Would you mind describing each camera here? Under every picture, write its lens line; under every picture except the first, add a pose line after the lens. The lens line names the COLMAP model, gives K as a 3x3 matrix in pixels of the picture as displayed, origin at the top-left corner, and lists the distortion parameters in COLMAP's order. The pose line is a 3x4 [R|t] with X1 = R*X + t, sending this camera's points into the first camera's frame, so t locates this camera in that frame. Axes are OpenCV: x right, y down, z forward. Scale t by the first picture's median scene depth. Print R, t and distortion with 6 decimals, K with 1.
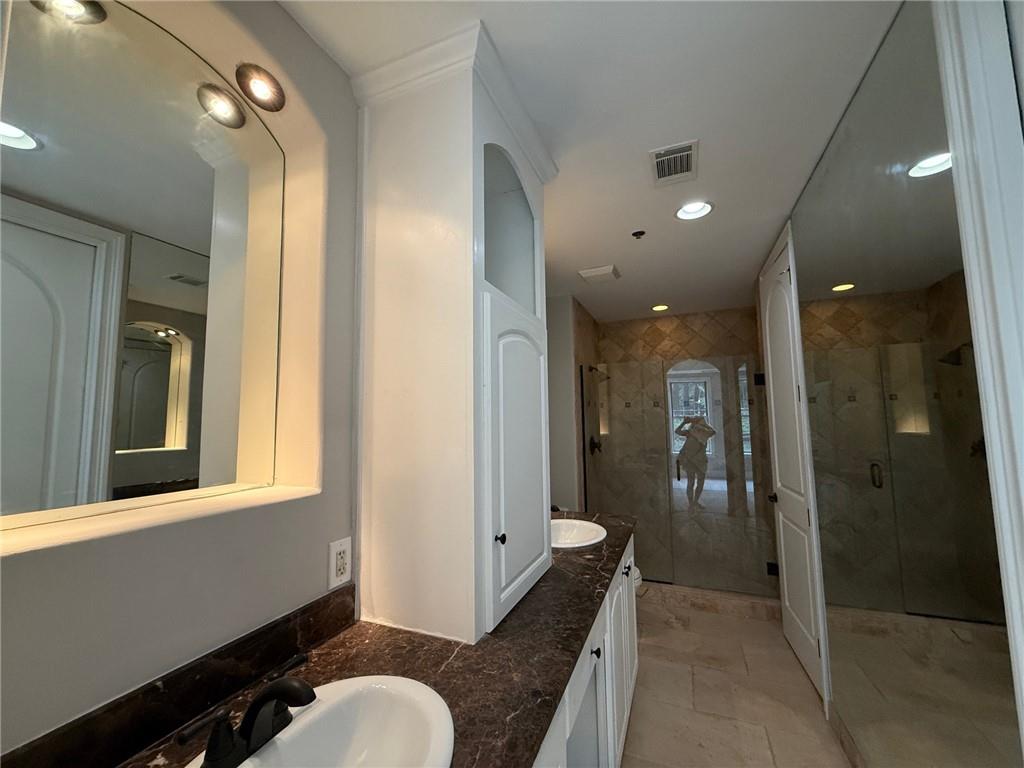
lens RADIAL K [[408.2, 0, 511.4], [0, 408.2, 383.9], [0, 0, 1]] dist [0.000968, 0.000390]
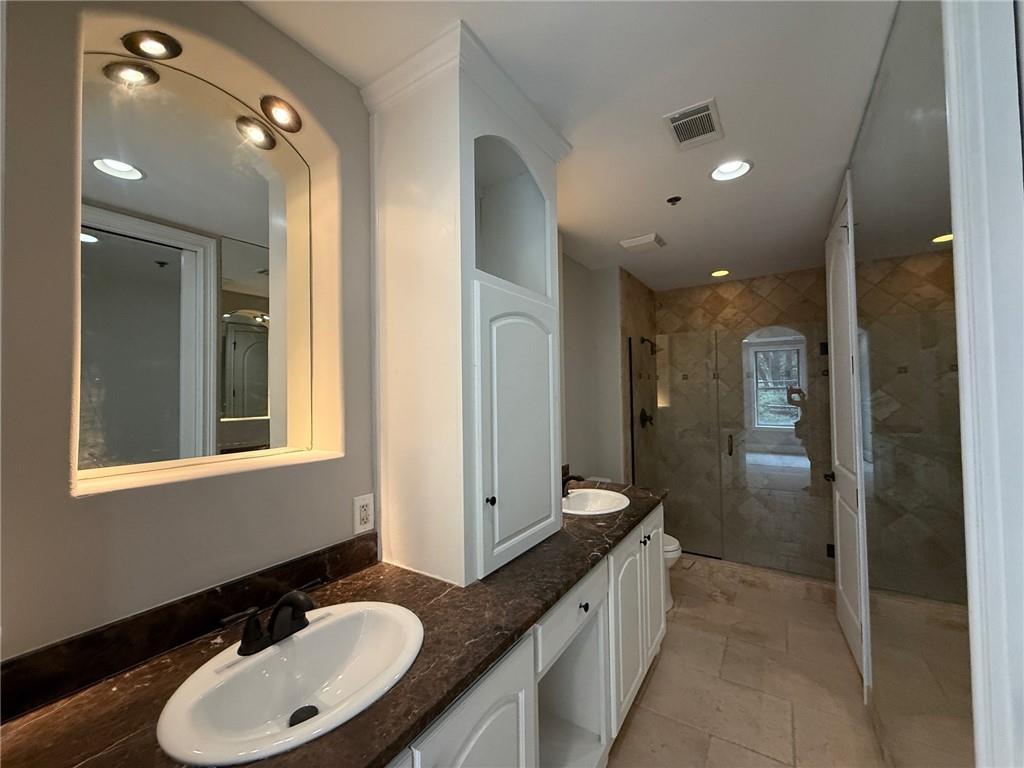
lens RADIAL K [[408.2, 0, 512.6], [0, 408.2, 384.1], [0, 0, 1]] dist [0.000968, 0.000390]
pose [[0.982612, -0.004485, -0.185617, 0.164403], [0.017674, 0.997428, 0.069461, -0.014855], [0.184828, -0.071534, 0.980164, -0.051904]]
